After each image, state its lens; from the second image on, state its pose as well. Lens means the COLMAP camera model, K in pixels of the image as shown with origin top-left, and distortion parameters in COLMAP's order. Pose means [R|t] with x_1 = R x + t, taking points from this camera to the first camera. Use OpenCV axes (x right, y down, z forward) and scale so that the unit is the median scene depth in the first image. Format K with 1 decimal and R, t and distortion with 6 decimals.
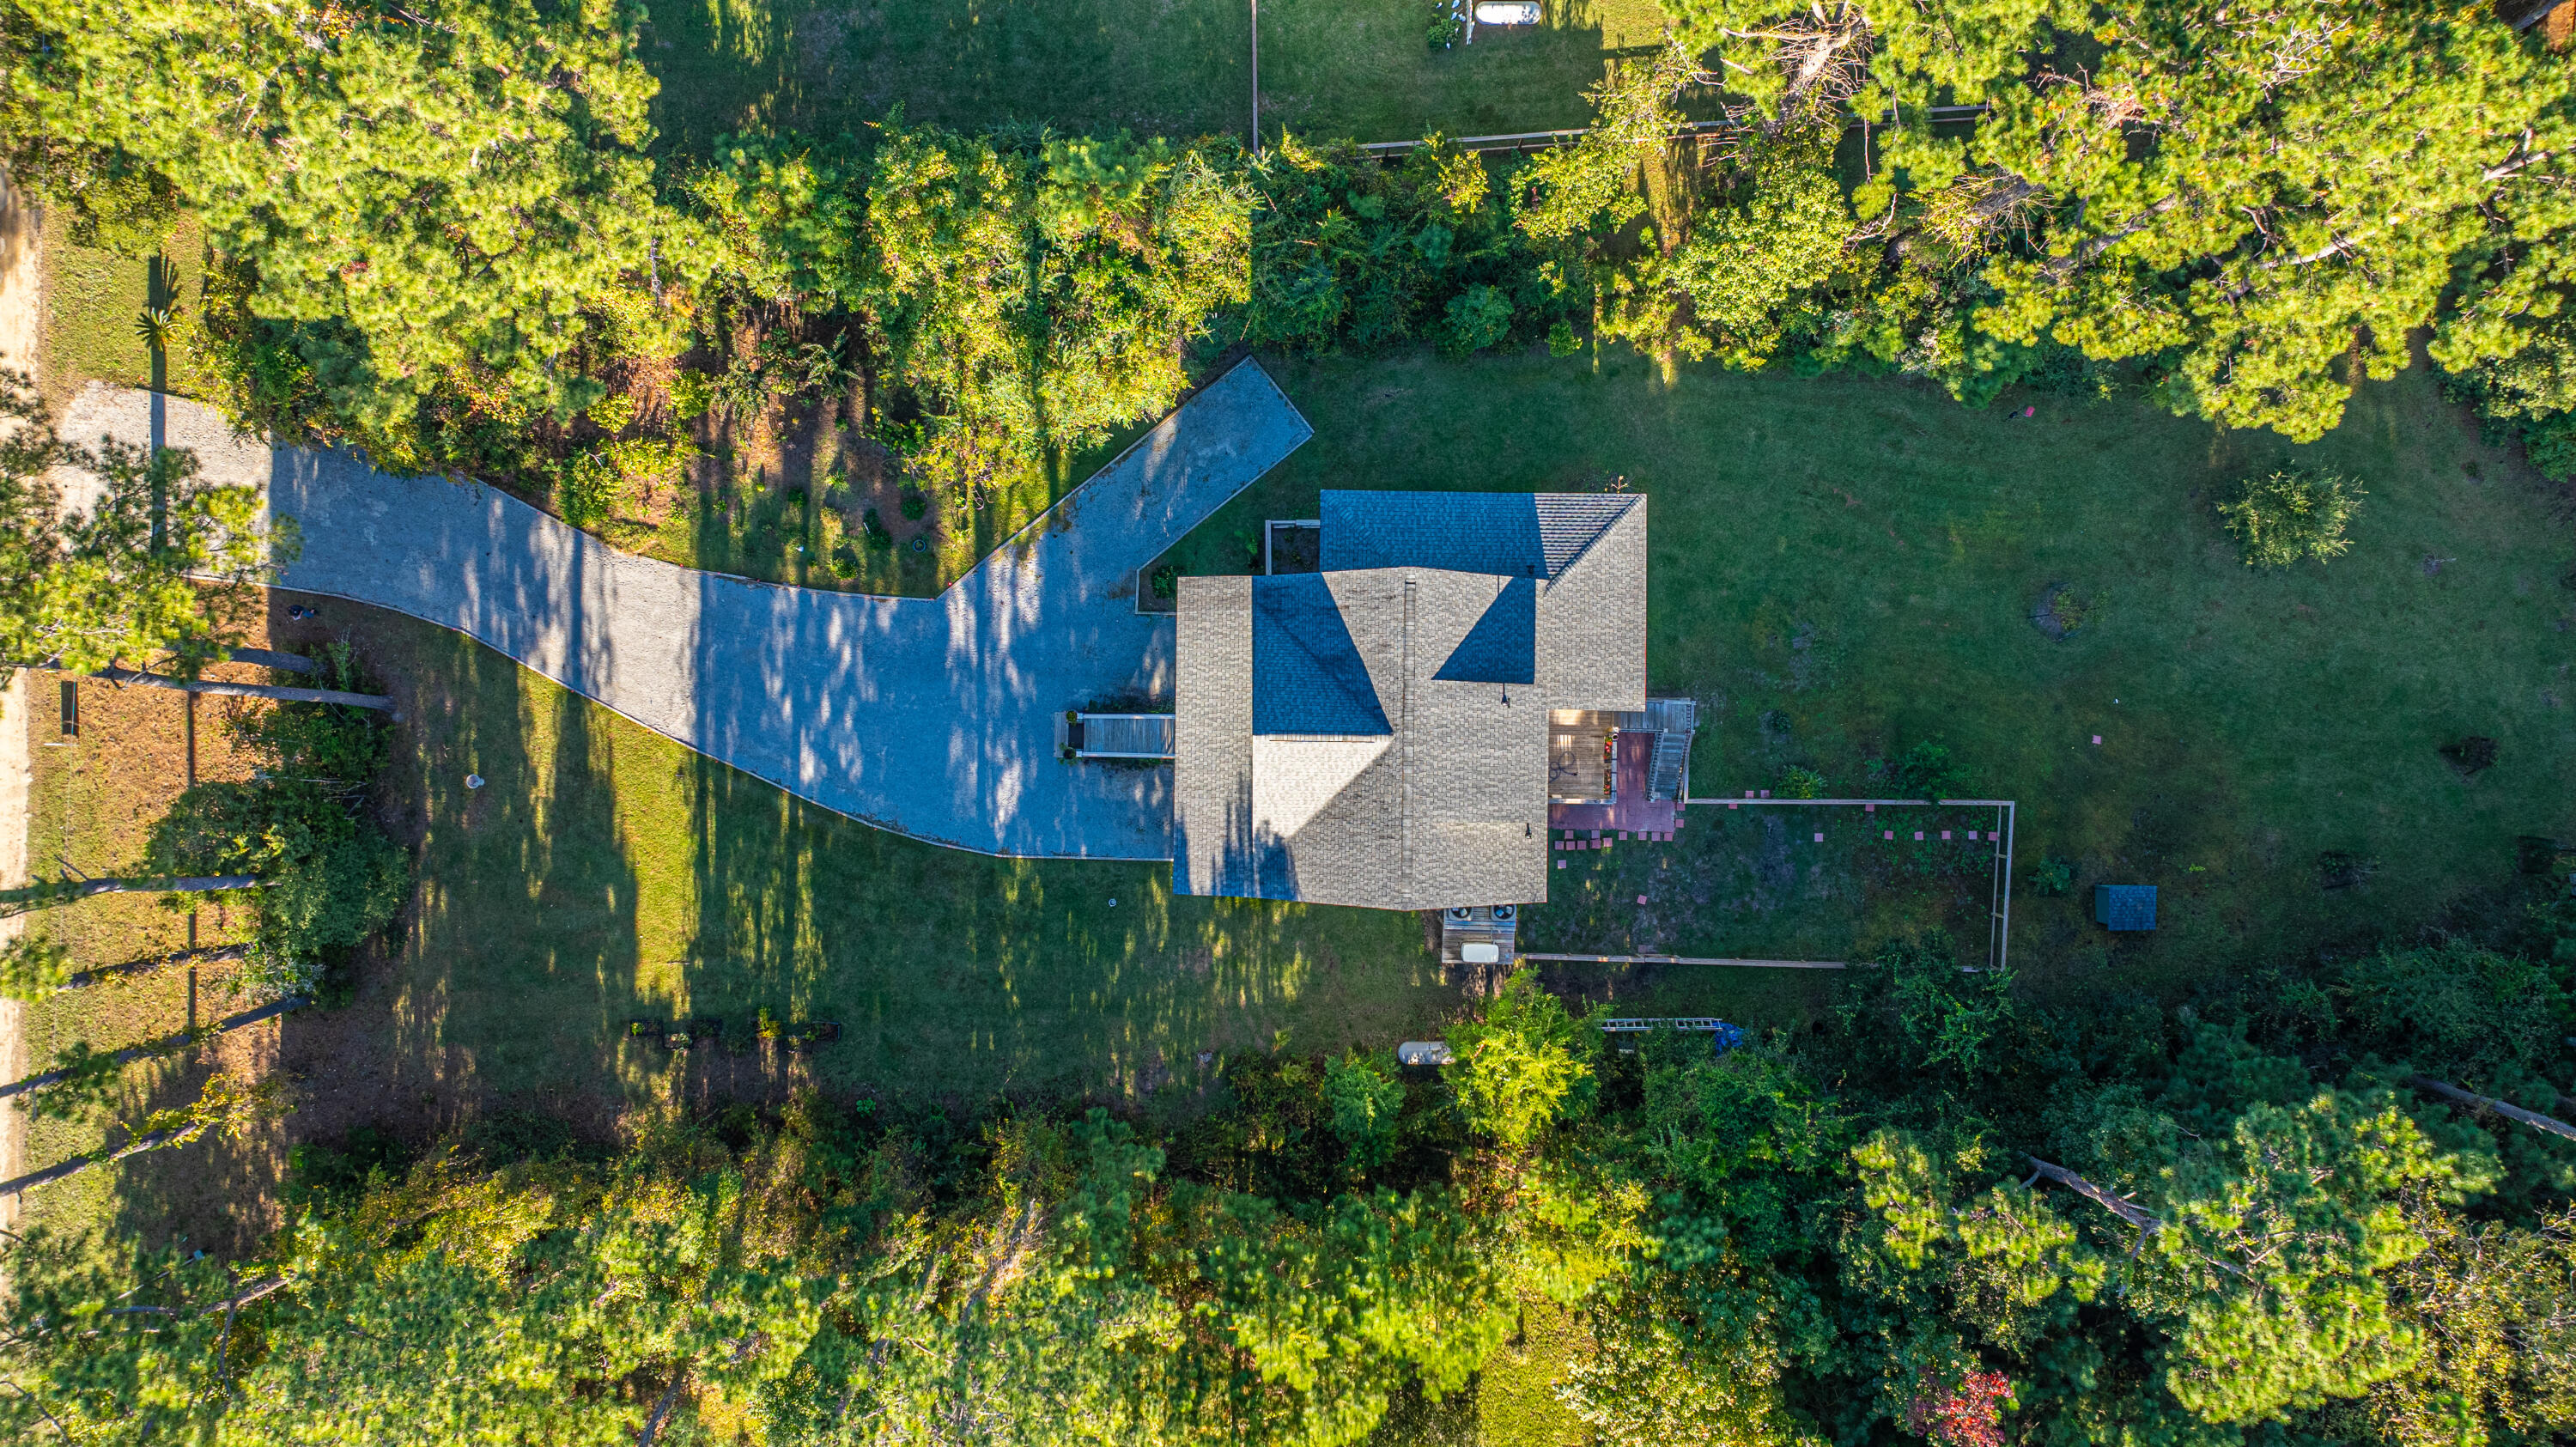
lens RADIAL K [[1806.2, 0, 1297.3], [0, 1806.2, 715.9], [0, 0, 1]] dist [-0.014340, -0.007920]
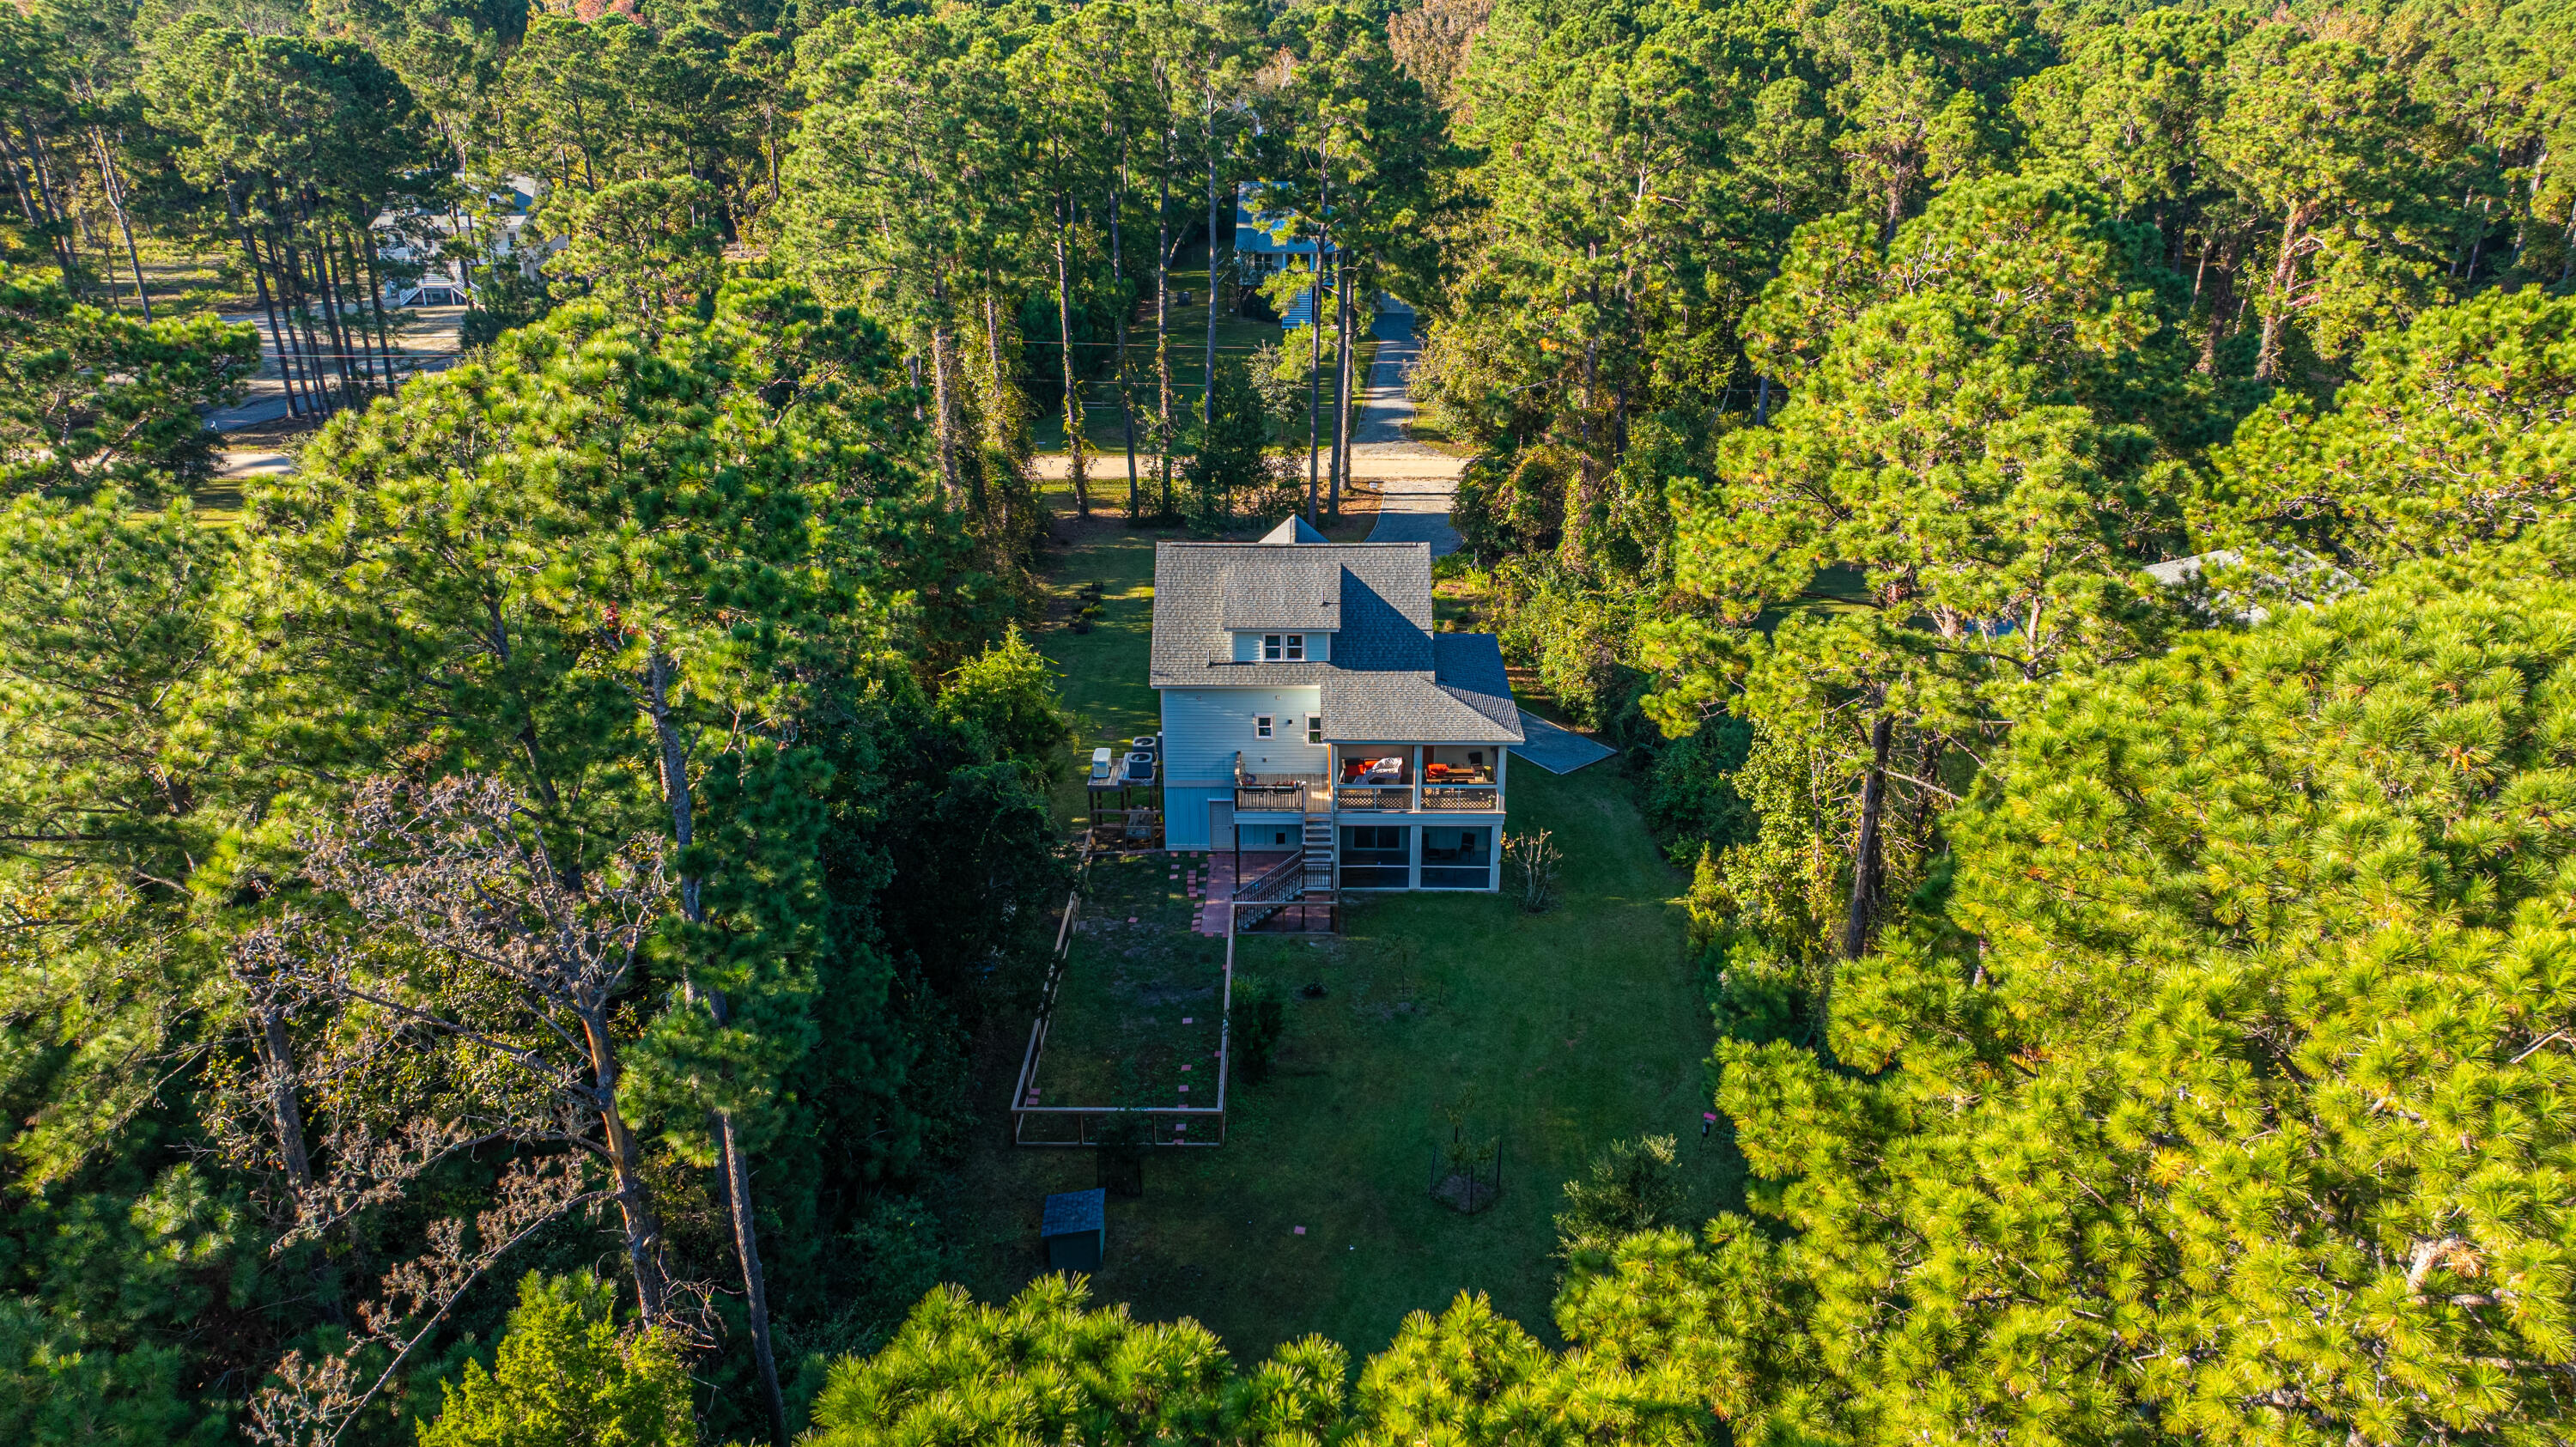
lens RADIAL K [[1796.1, 0, 1288.0], [0, 1796.1, 723.5], [0, 0, 1]] dist [-0.014231, -0.001628]
pose [[0.002740, 0.398877, -0.917000, 1.087019], [-0.999753, 0.021298, 0.006277, 0.009318], [0.022034, 0.916757, 0.398838, 0.532840]]
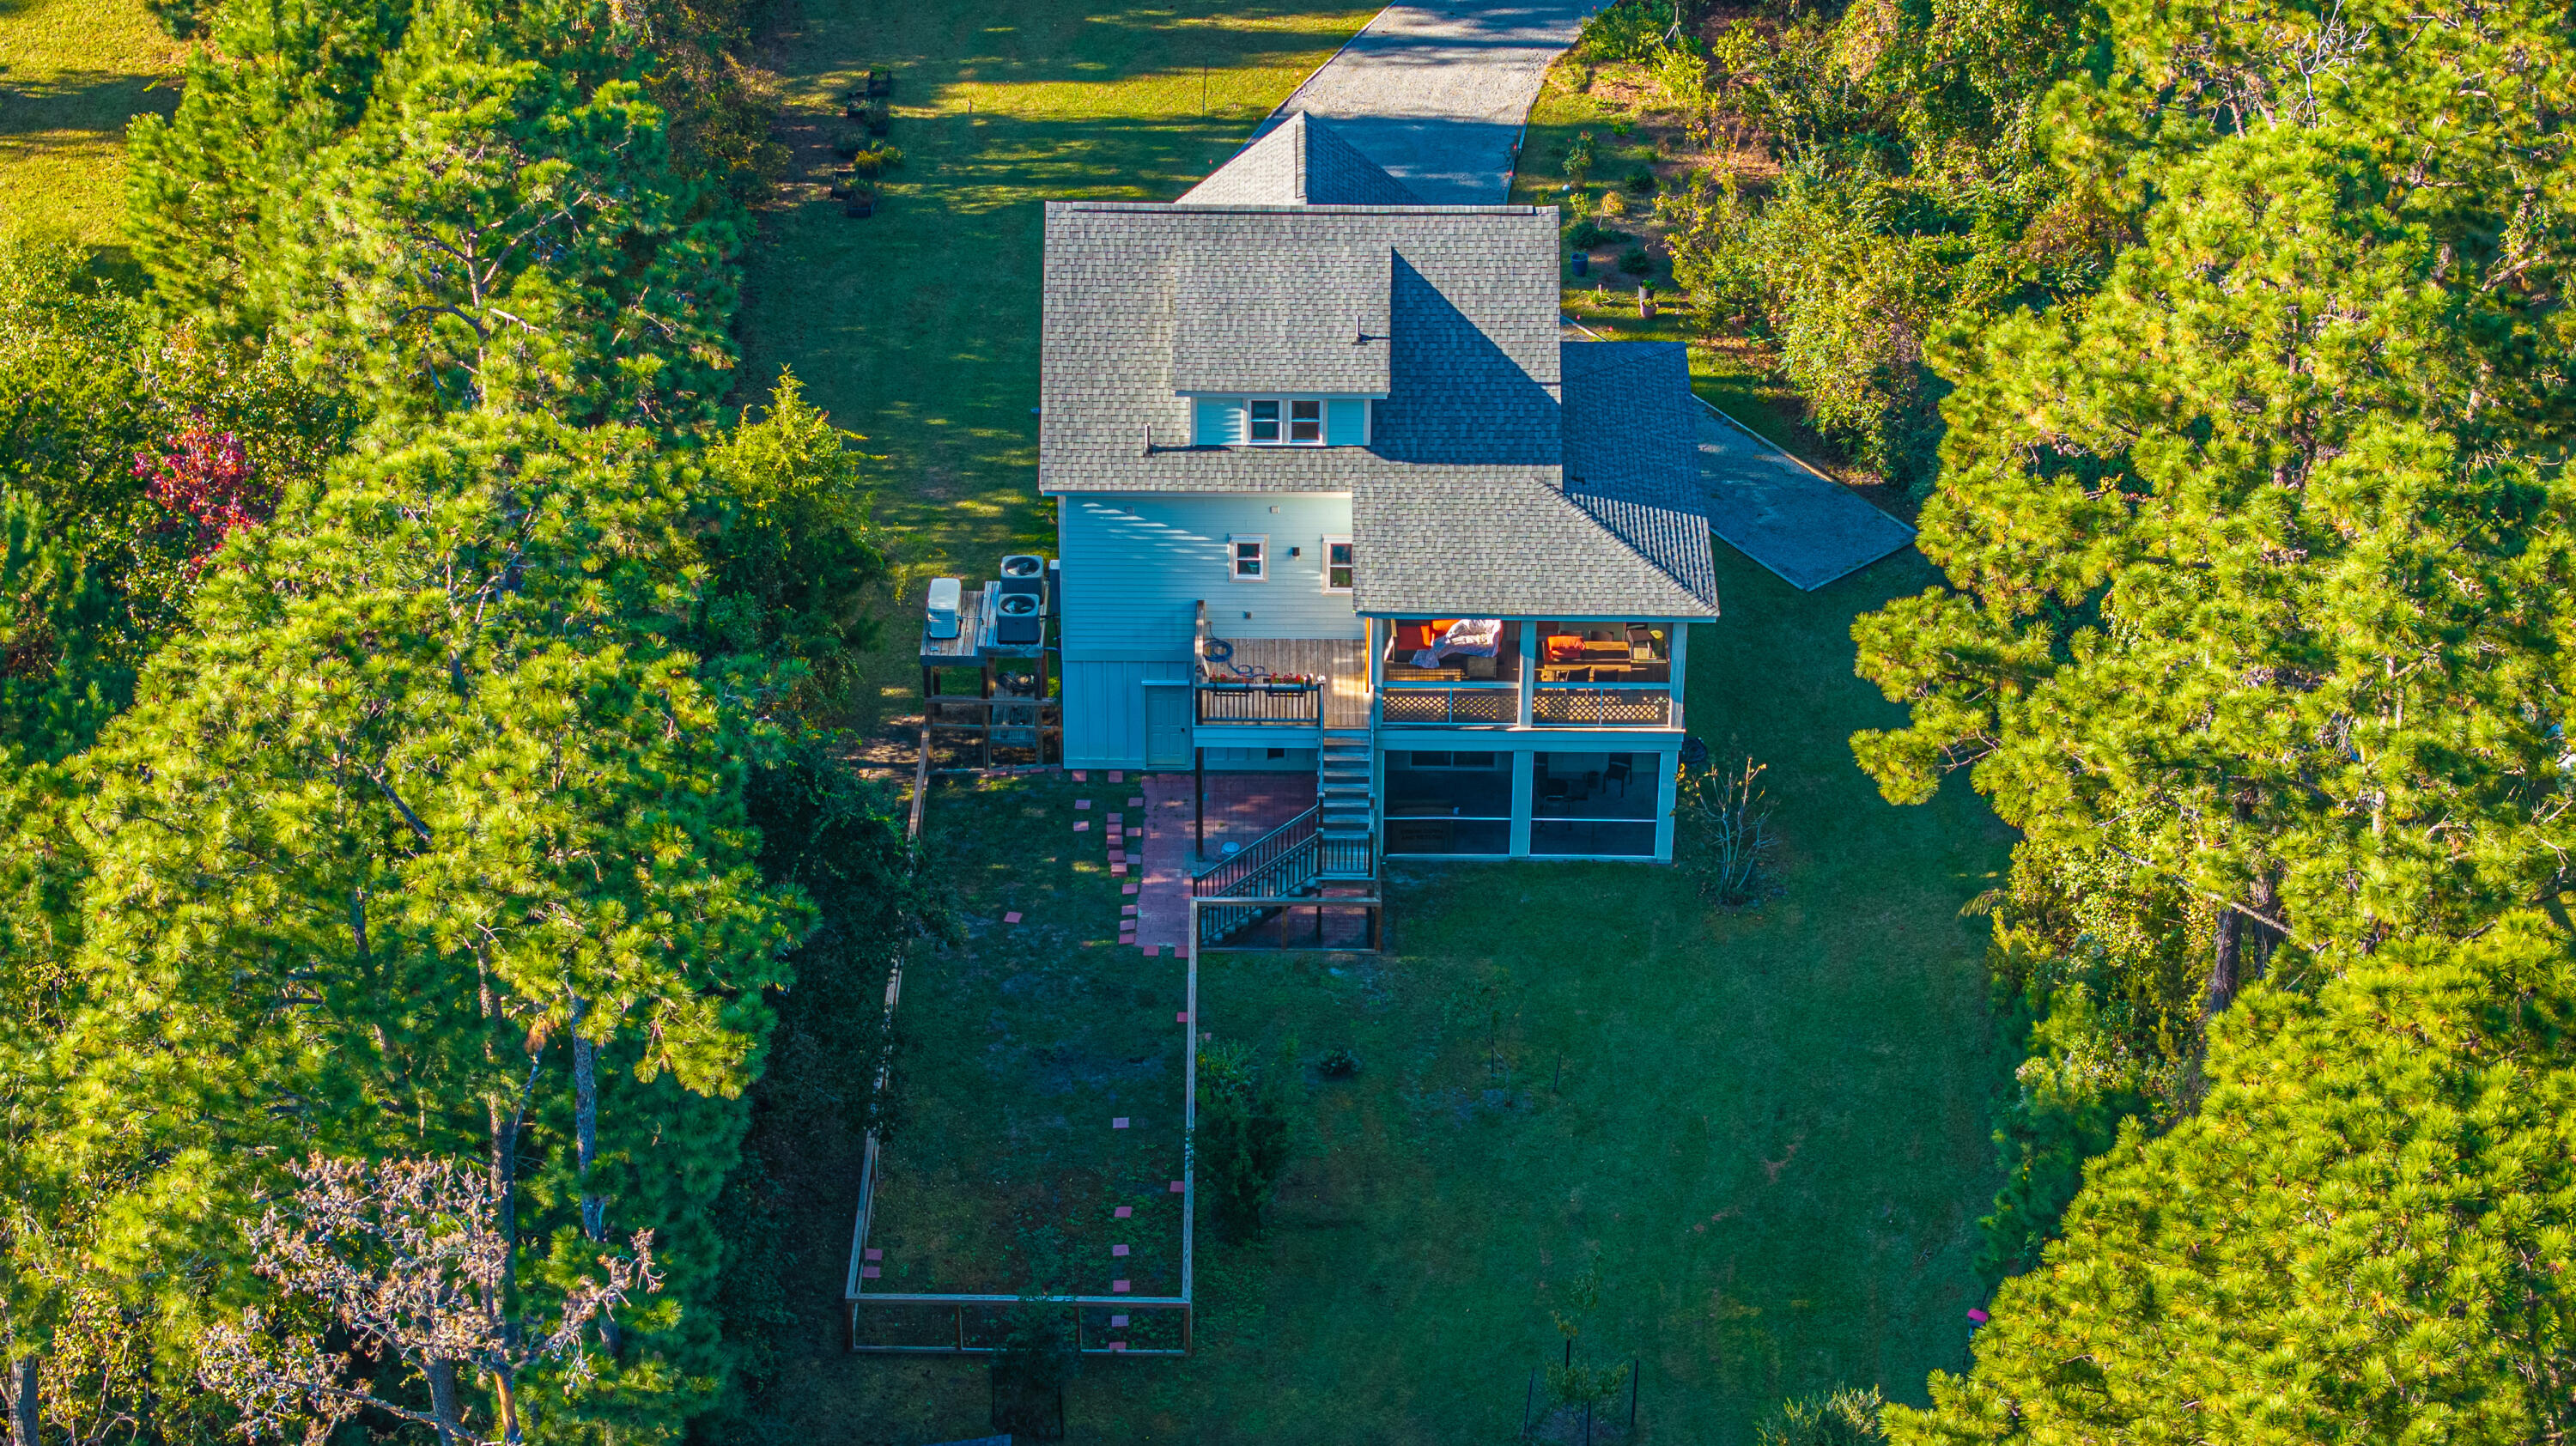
lens RADIAL K [[5109.0, 0, 1292.0], [0, 5109.0, 816.5], [0, 0, 1]] dist [-0.191470, 0.759256]
pose [[0.010530, 0.577081, -0.816619, 1.498092], [-0.999862, 0.016592, -0.001168, 0.019090], [0.012876, 0.816518, 0.577176, 0.082550]]
